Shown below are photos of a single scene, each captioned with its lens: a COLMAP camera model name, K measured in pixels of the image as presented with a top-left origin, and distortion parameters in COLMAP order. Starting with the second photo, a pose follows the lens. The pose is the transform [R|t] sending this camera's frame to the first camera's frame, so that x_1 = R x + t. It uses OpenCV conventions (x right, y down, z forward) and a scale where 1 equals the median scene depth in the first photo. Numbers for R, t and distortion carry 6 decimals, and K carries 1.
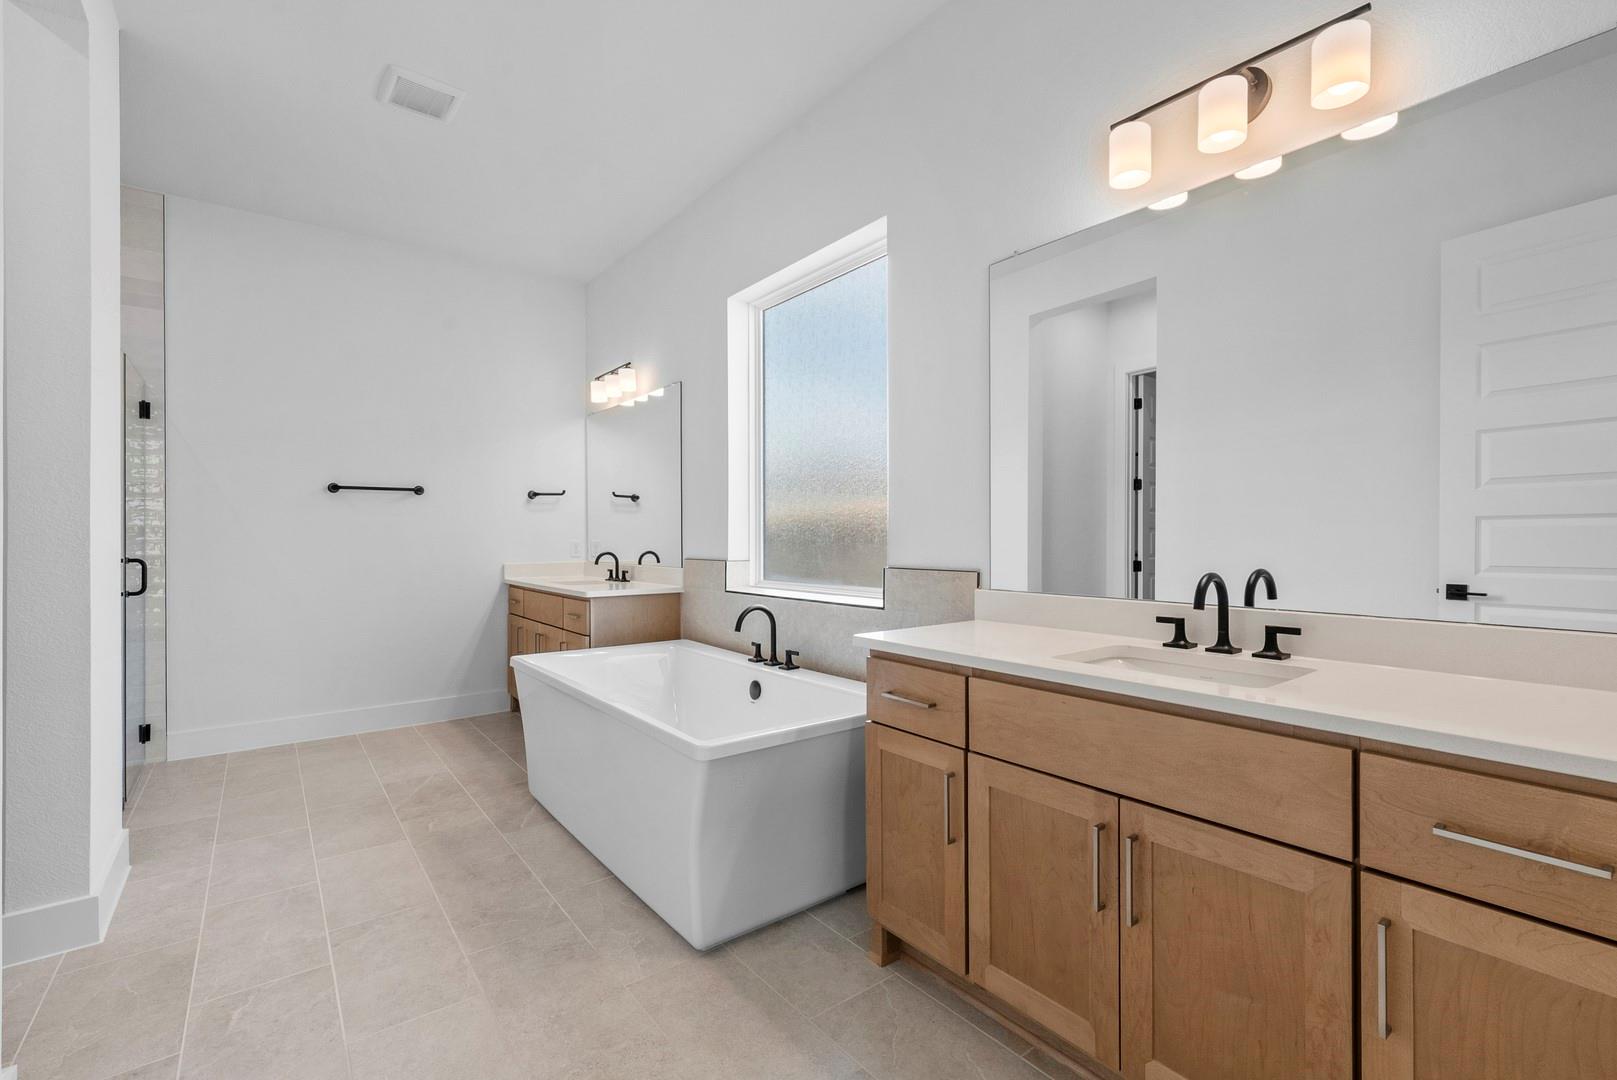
lens RADIAL K [[712.0, 0, 815.1], [0, 712.0, 539.8], [0, 0, 1]] dist [-0.002181, -0.000130]
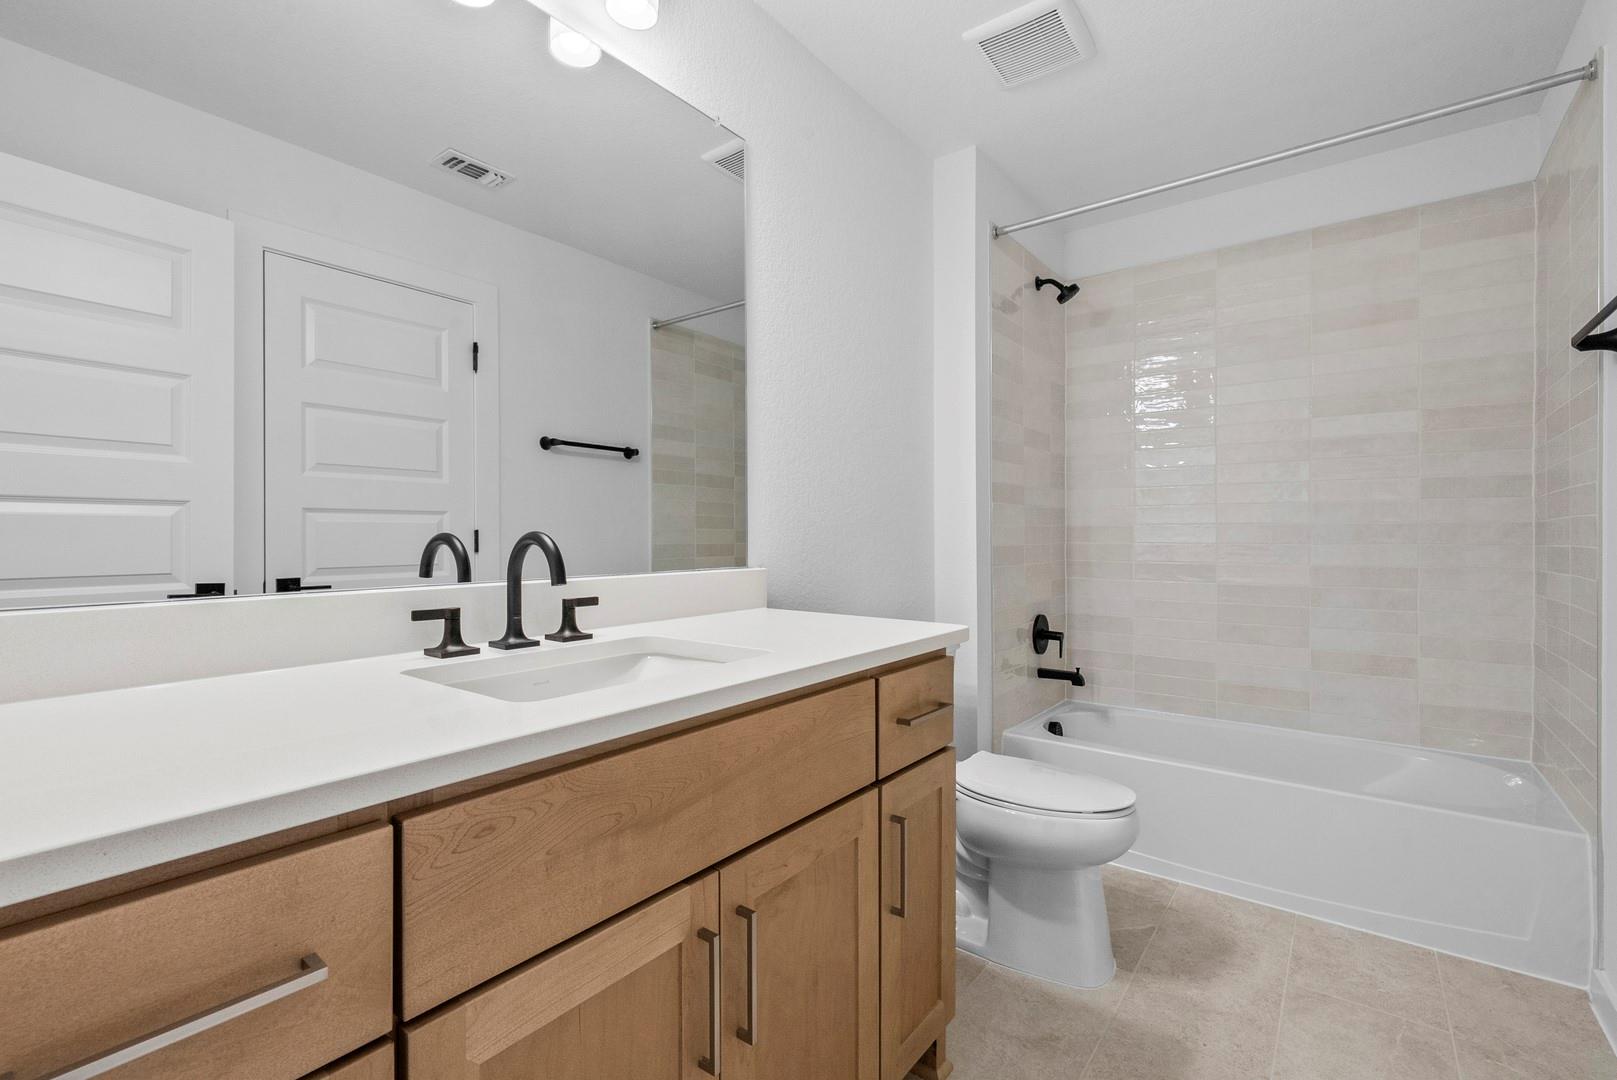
lens RADIAL K [[712.0, 0, 809.3], [0, 712.0, 536.4], [0, 0, 1]] dist [-0.002181, -0.000130]
pose [[-0.256276, -0.002434, 0.966601, -0.179933], [-0.000378, 0.999997, 0.002418, 0.047831], [-0.966604, 0.000255, -0.256276, 0.898153]]
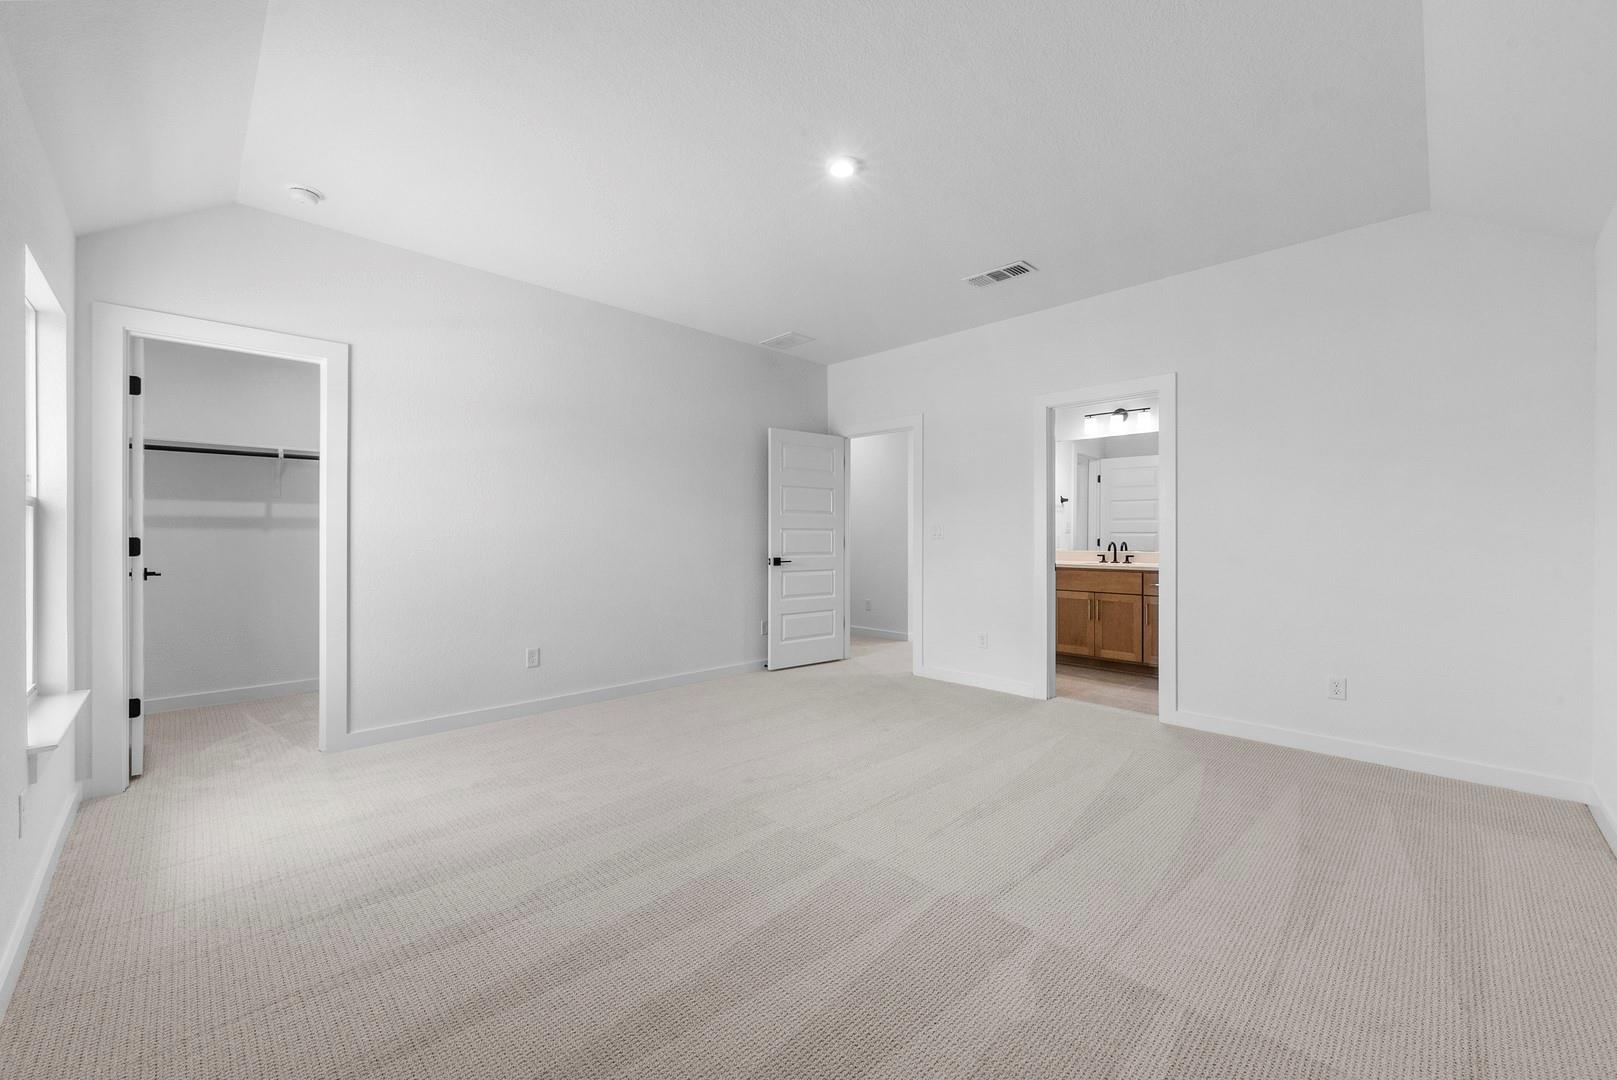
lens RADIAL K [[641.9, 0, 802.6], [0, 641.9, 536.1], [0, 0, 1]] dist [-0.002931, -0.000139]
pose [[0.993076, 0.006151, 0.117312, -1.522421], [-0.006815, 0.999963, 0.005261, 0.008340], [-0.117275, -0.006024, 0.993081, -2.259480]]
